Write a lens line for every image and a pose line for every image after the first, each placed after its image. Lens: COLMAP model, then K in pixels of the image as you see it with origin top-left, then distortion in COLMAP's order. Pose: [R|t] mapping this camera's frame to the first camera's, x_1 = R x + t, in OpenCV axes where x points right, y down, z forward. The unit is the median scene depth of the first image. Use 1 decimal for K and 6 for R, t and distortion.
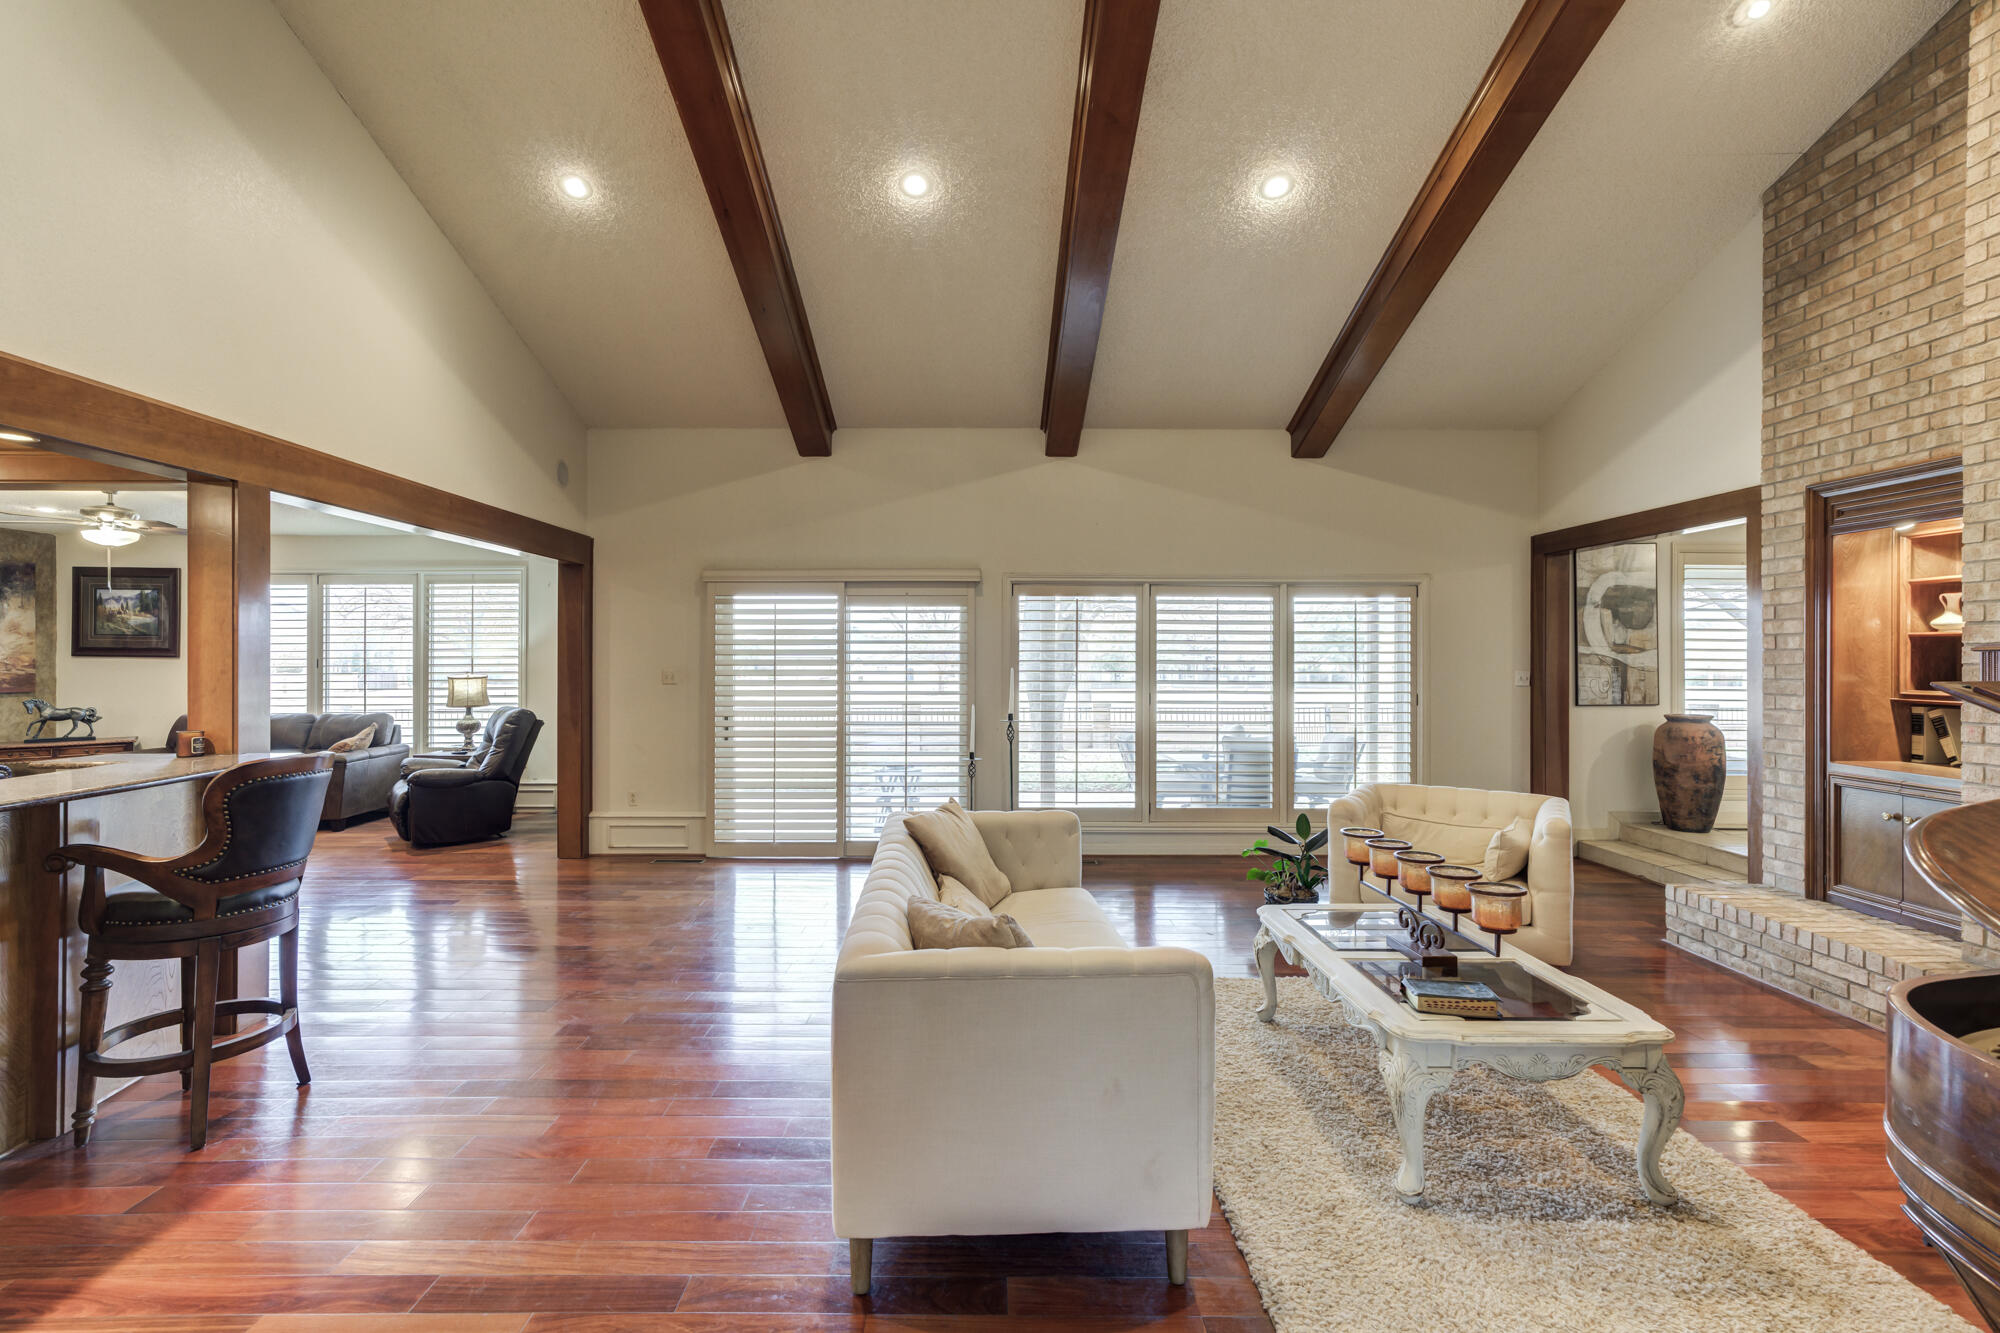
lens RADIAL K [[897.9, 0, 996.5], [0, 897.9, 659.2], [0, 0, 1]] dist [-0.002804, 0.006286]
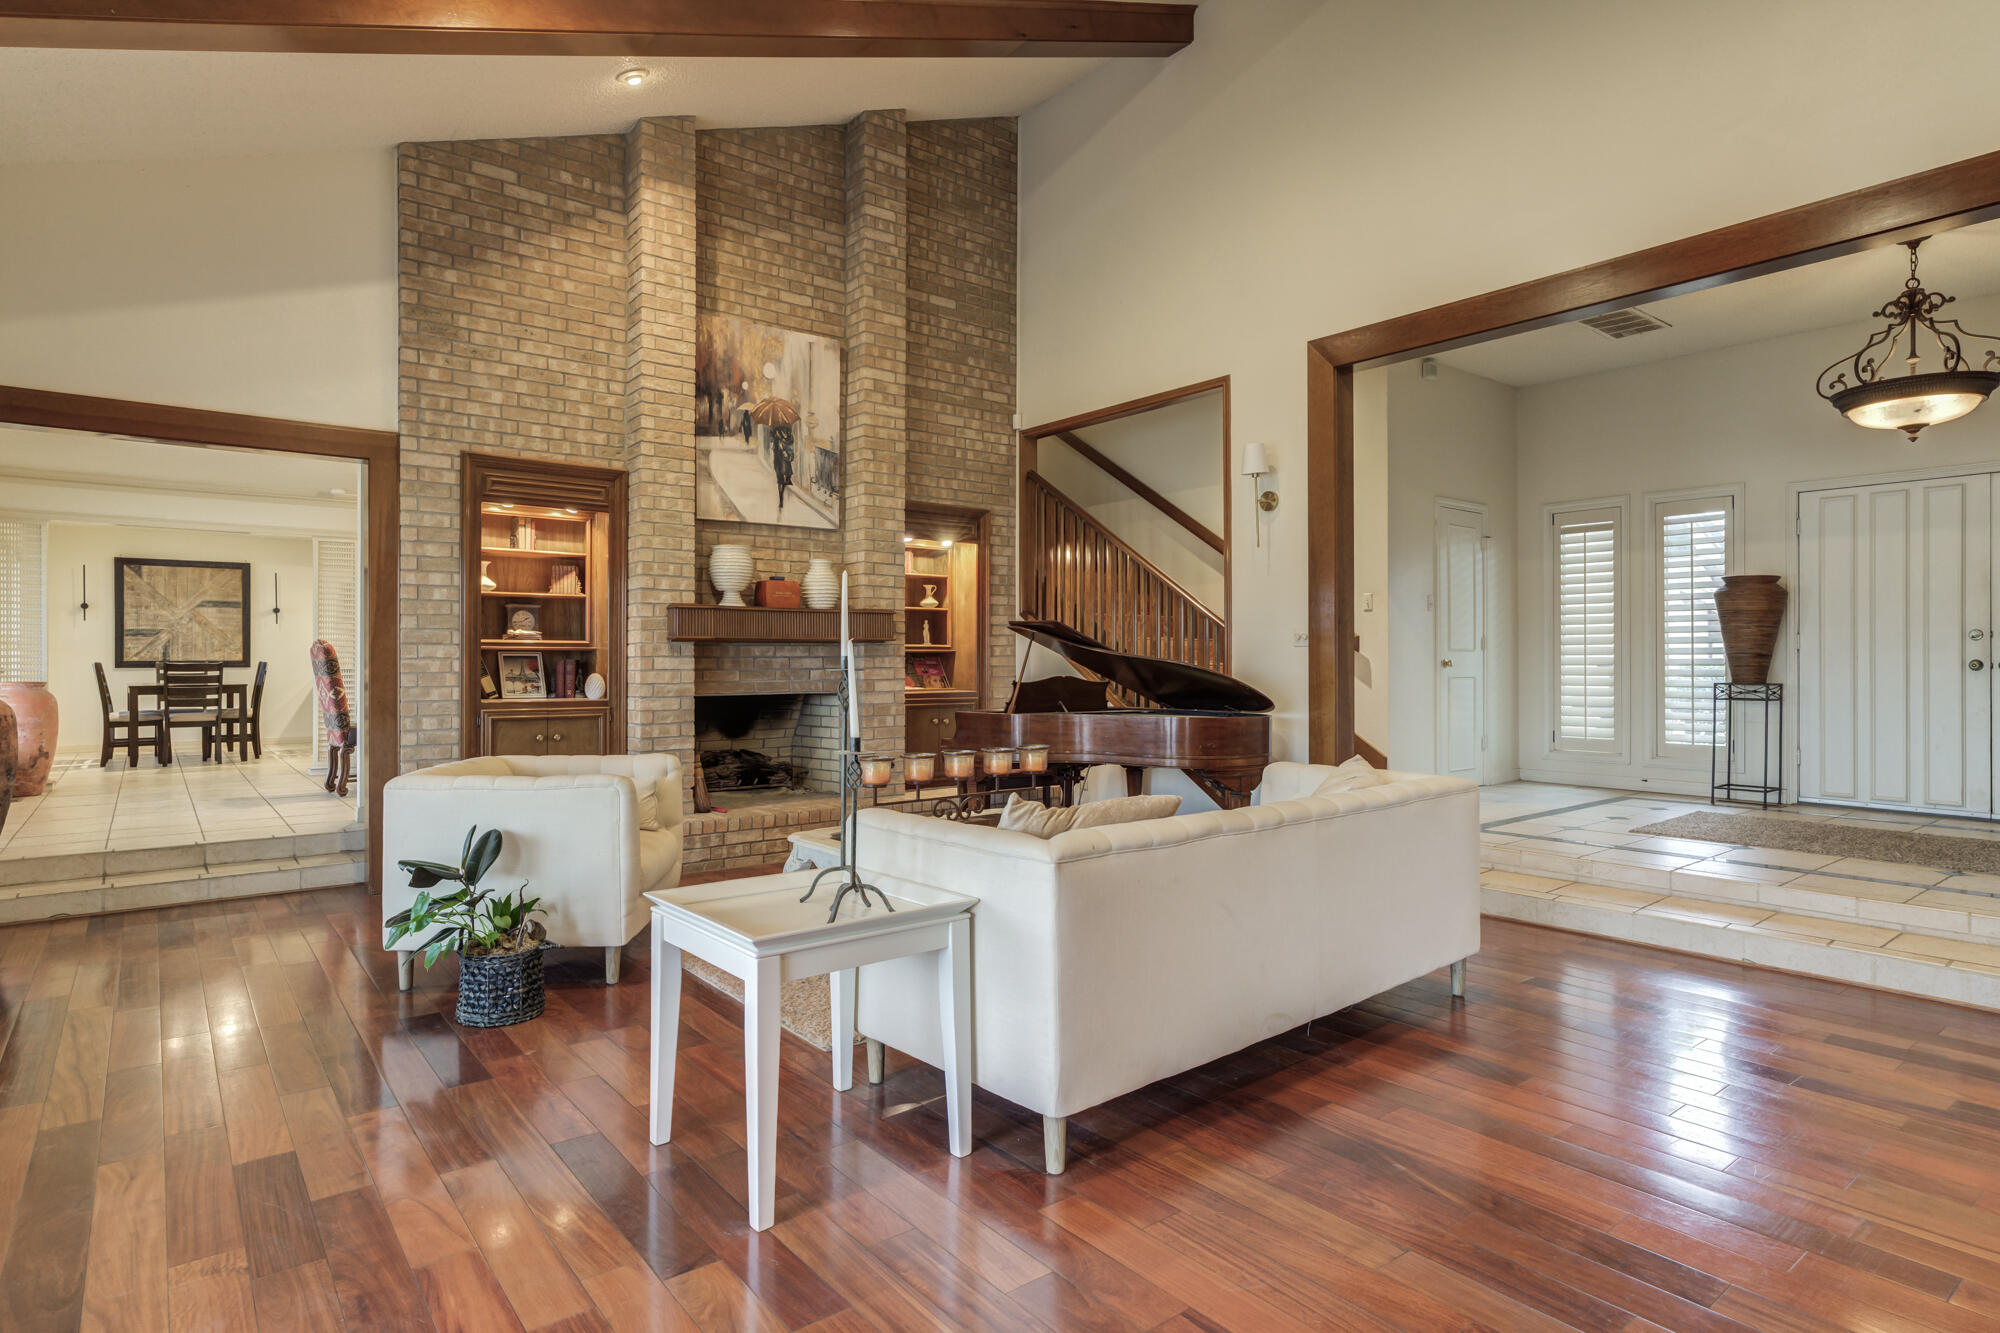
lens RADIAL K [[1088.8, 0, 991.7], [0, 1088.8, 654.7], [0, 0, 1]] dist [-0.001717, 0.001029]
pose [[-0.613909, 0.003677, 0.789368, -0.543386], [-0.000316, 0.999988, -0.004904, 0.061254], [-0.789377, -0.003260, -0.613901, 1.327163]]
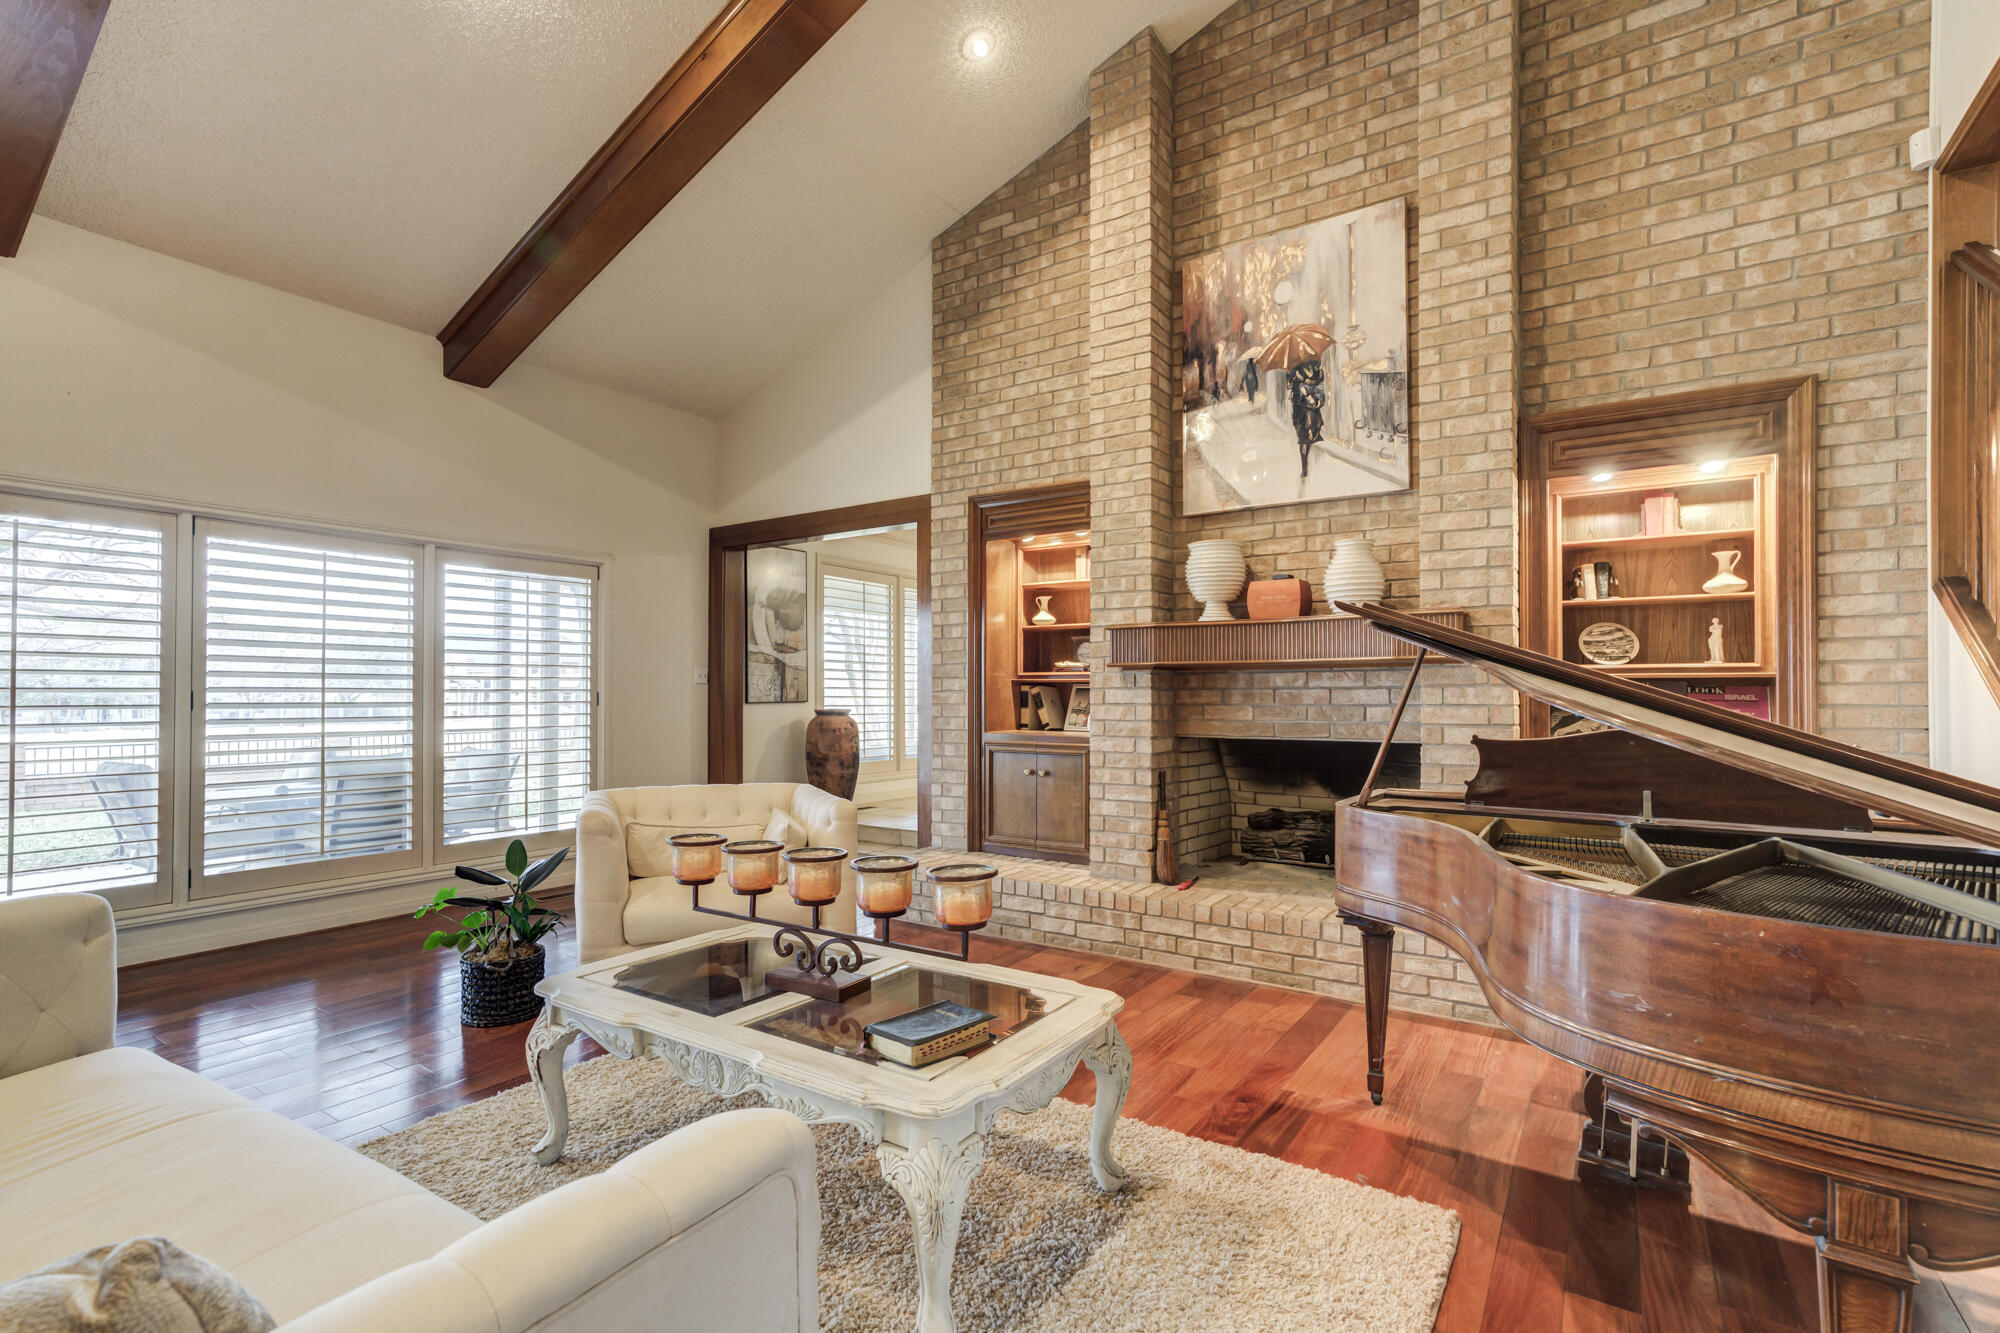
lens RADIAL K [[890.9, 0, 985.8], [0, 890.9, 683.9], [0, 0, 1]] dist [-0.020764, 0.014060]
pose [[0.566450, 0.009652, 0.824039, -0.034749], [-0.001558, 0.999942, -0.010641, 0.062852], [-0.824094, 0.004743, 0.566433, 0.336125]]
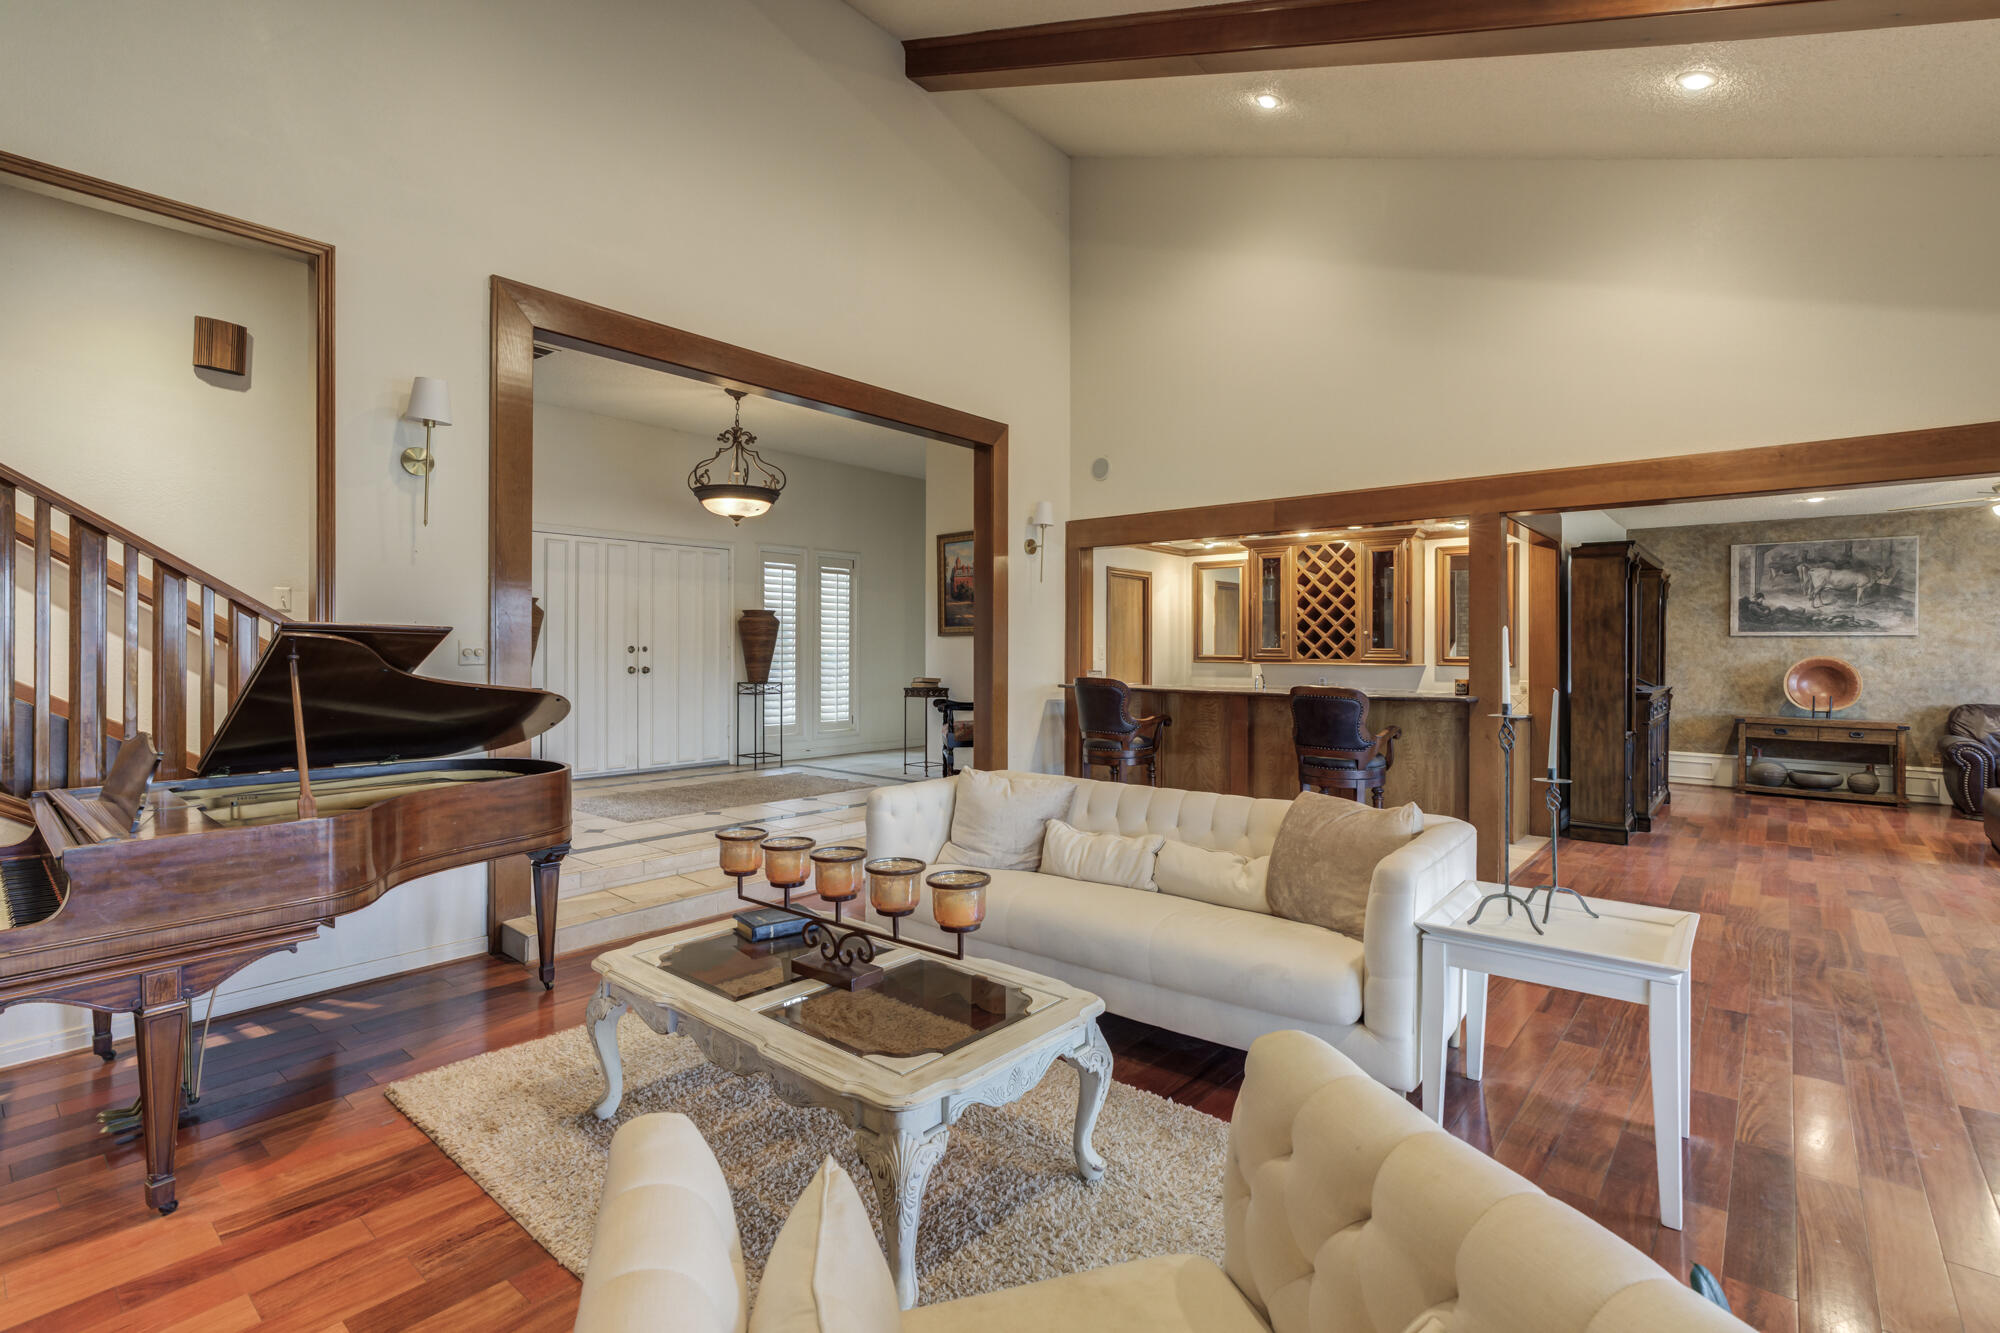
lens RADIAL K [[914.7, 0, 1000.0], [0, 914.7, 666.5], [0, 0, 1]] dist [-0.047887, 0.017607]
pose [[-0.647720, 0.011341, -0.761794, 0.686435], [-0.000289, 0.999885, 0.015131, 0.031824], [0.761878, 0.010020, -0.647643, 1.123607]]
